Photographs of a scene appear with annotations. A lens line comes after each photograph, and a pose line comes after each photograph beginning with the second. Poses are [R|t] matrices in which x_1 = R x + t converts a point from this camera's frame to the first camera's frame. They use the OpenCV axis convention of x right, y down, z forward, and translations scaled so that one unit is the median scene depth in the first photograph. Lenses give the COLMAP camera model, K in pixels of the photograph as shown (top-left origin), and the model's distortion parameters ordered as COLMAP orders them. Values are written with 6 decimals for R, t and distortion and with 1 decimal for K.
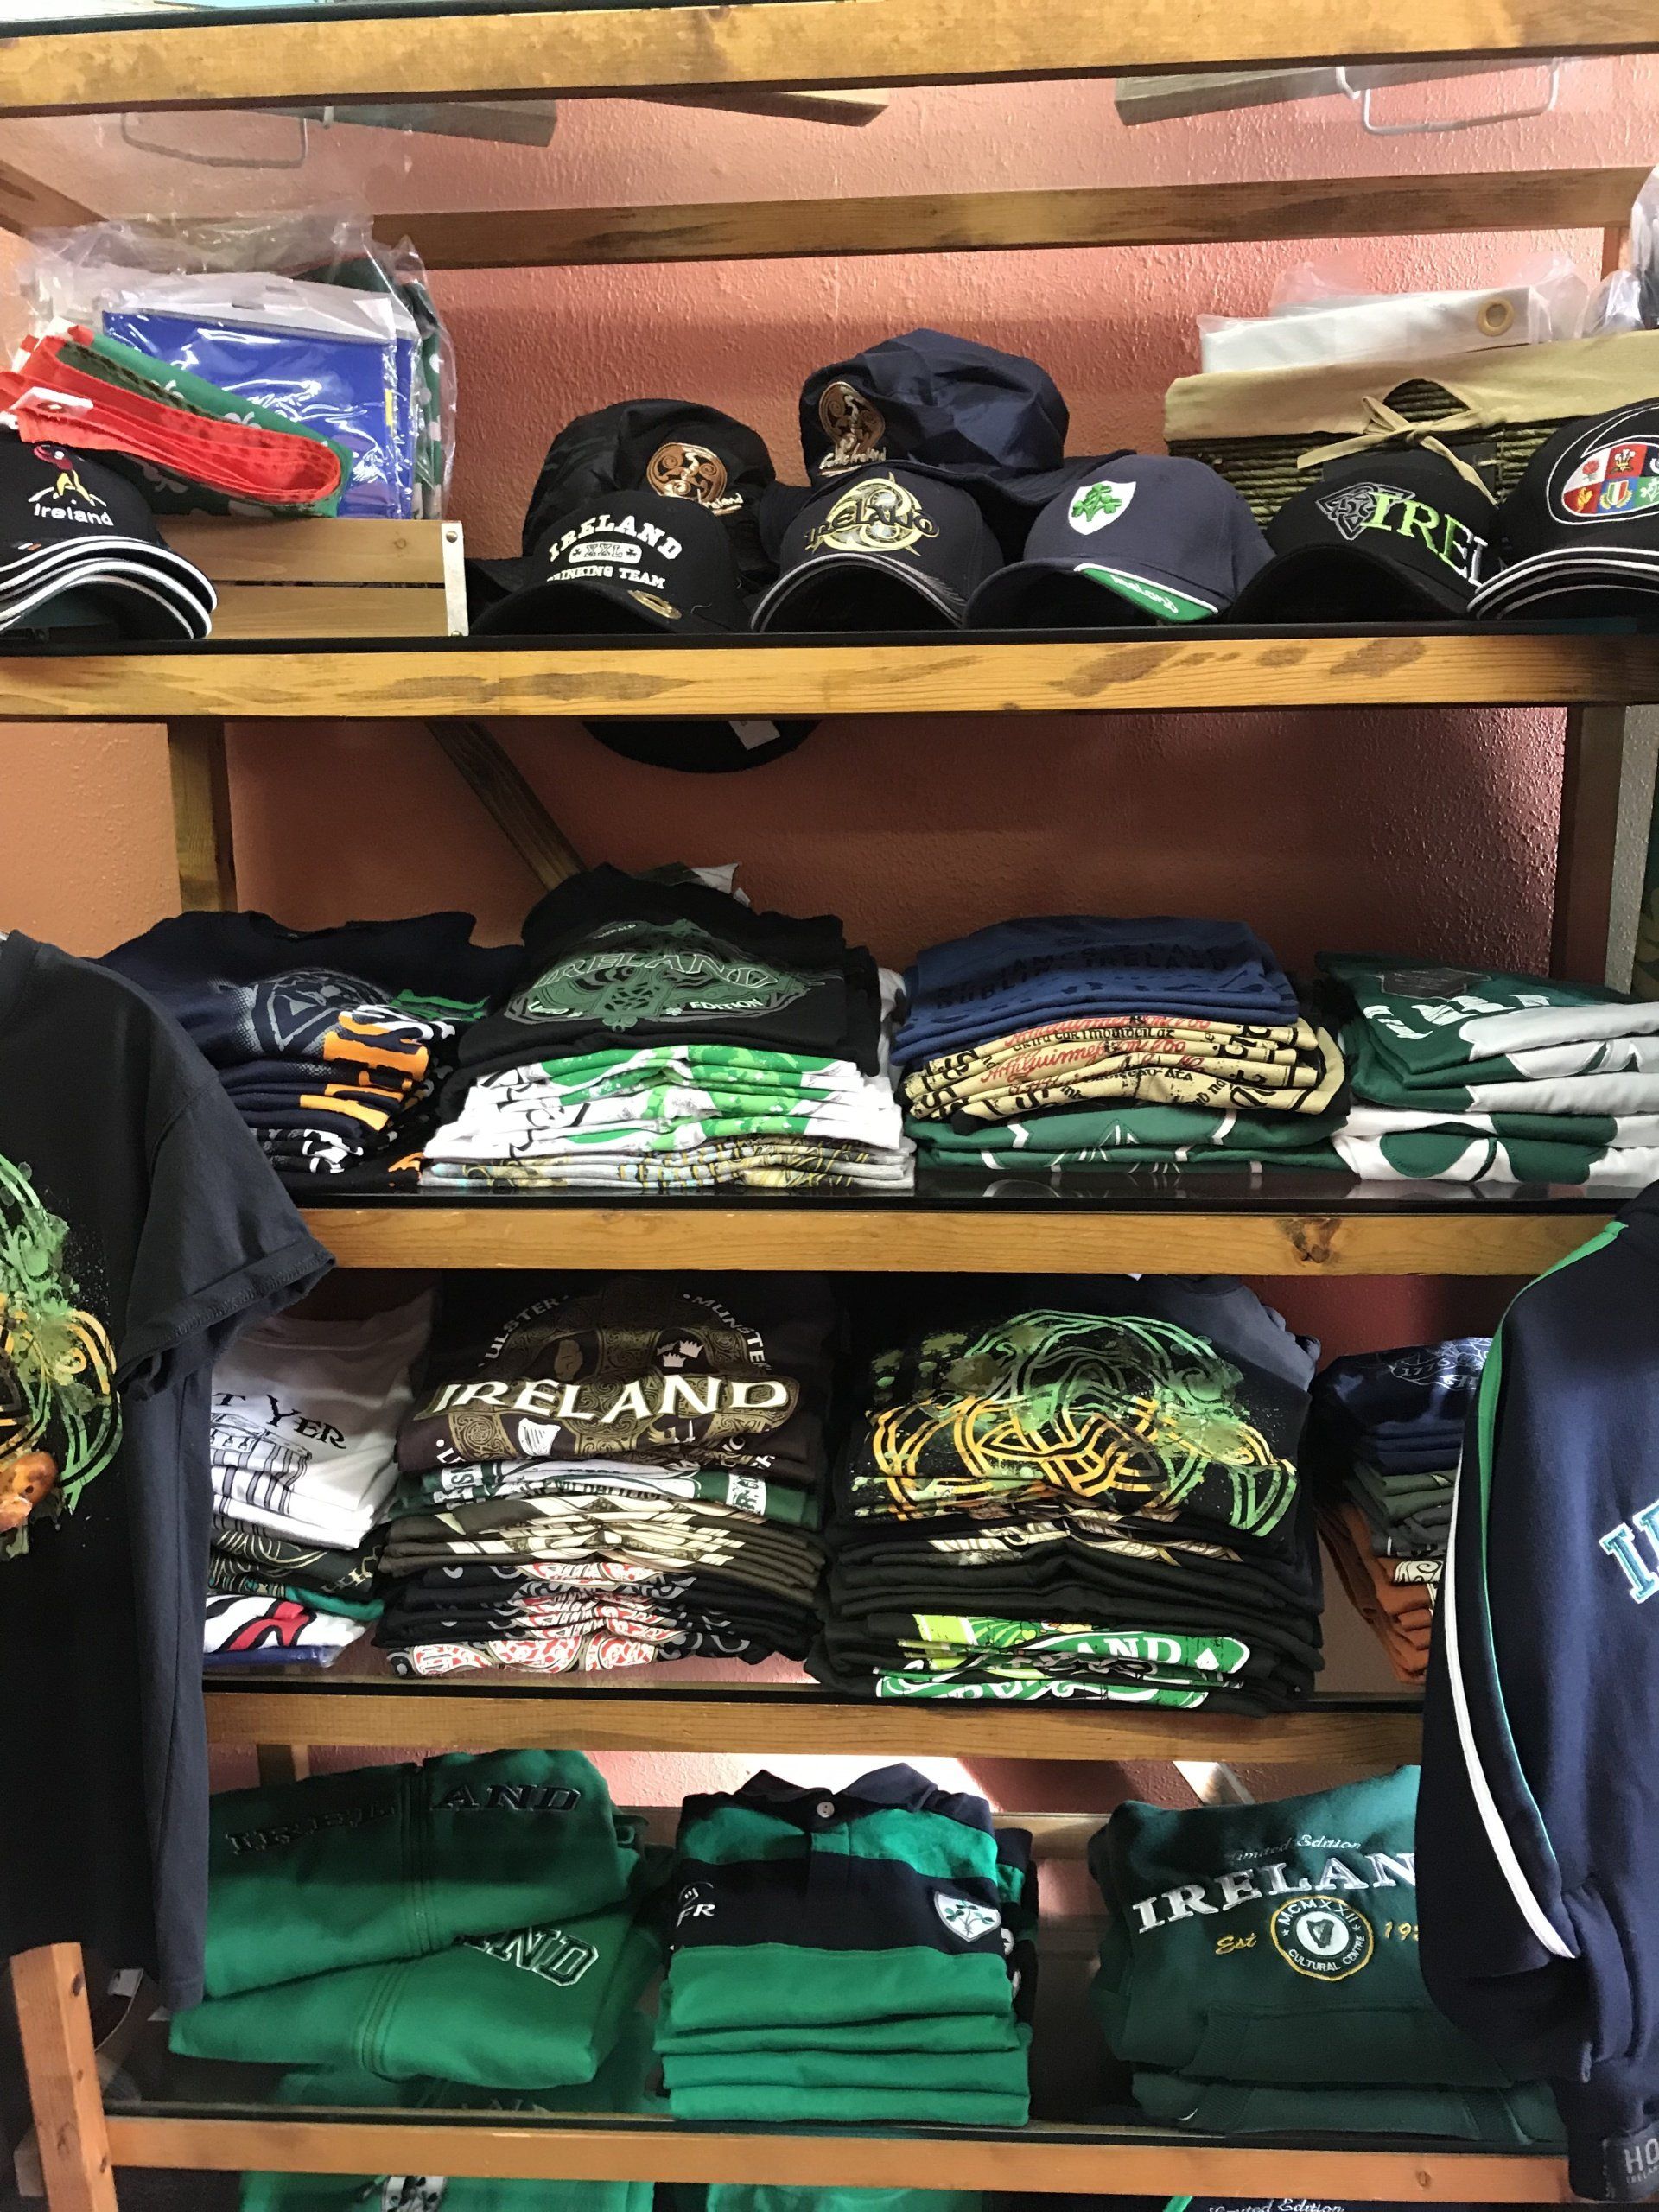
lens RADIAL K [[1829.4, 0, 829.5], [0, 1829.4, 1106.0], [0, 0, 1]] dist [0.042038, -0.053419]
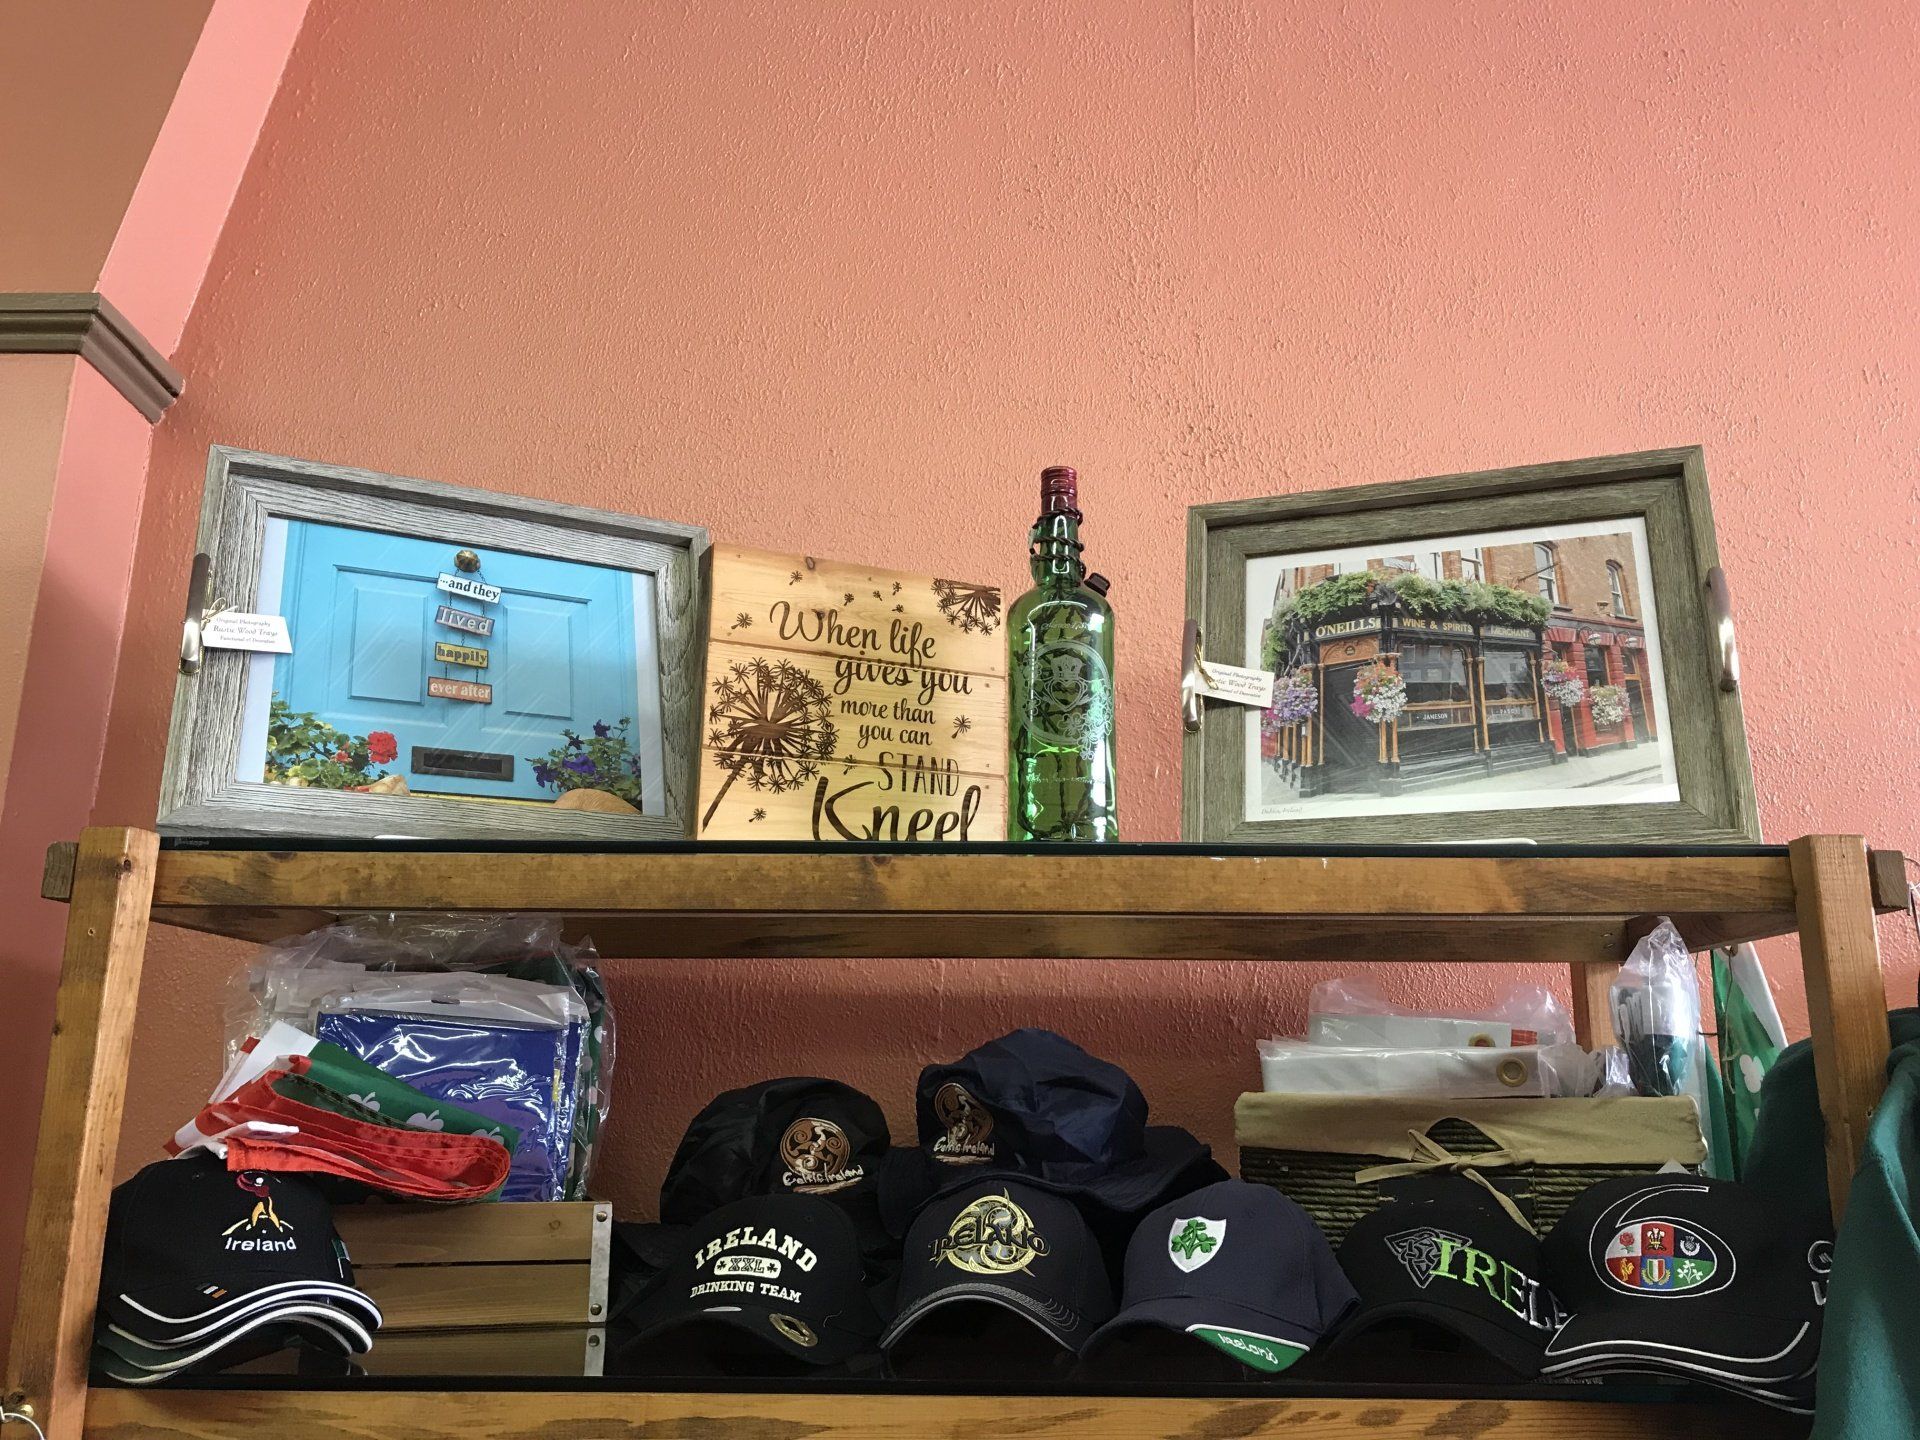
lens RADIAL K [[1587.9, 0, 957.8], [0, 1587.9, 710.3], [0, 0, 1]] dist [0.042038, -0.053419]
pose [[0.997993, 0.036799, 0.051525, -0.058151], [-0.011186, 0.903438, -0.428573, -0.193340], [-0.062321, 0.427137, 0.902037, -0.007587]]
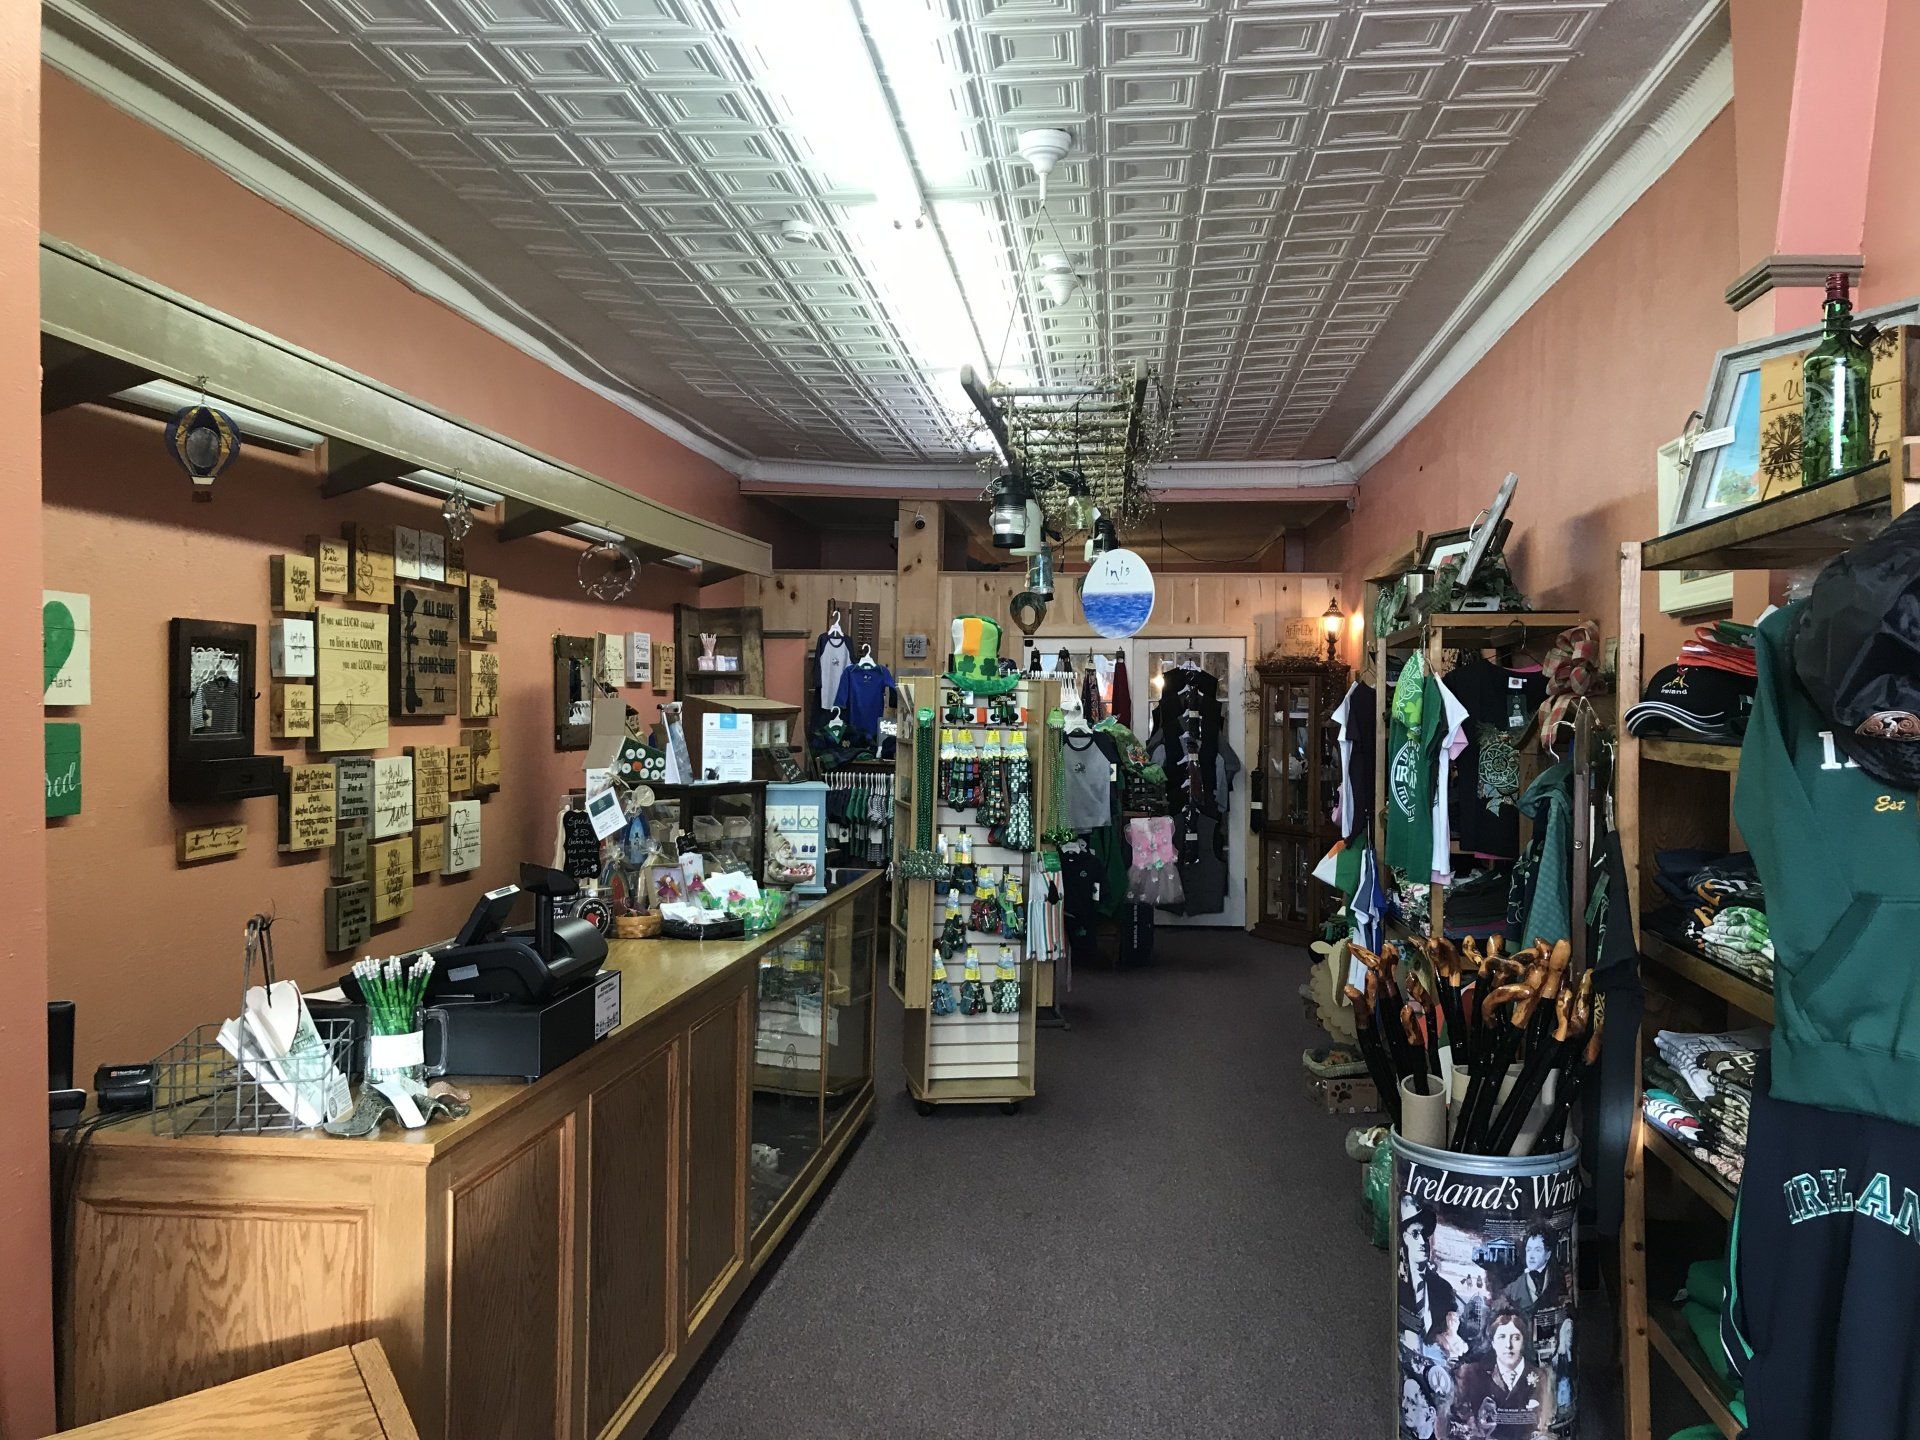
lens RADIAL K [[1574.1, 0, 972.0], [0, 1574.1, 714.4], [0, 0, 1]] dist [0.114566, -0.202027]
pose [[-0.048628, 0.022514, -0.998563, 1.986392], [-0.194836, 0.980327, 0.031591, -0.144934], [0.979630, 0.196092, -0.043285, 0.056656]]
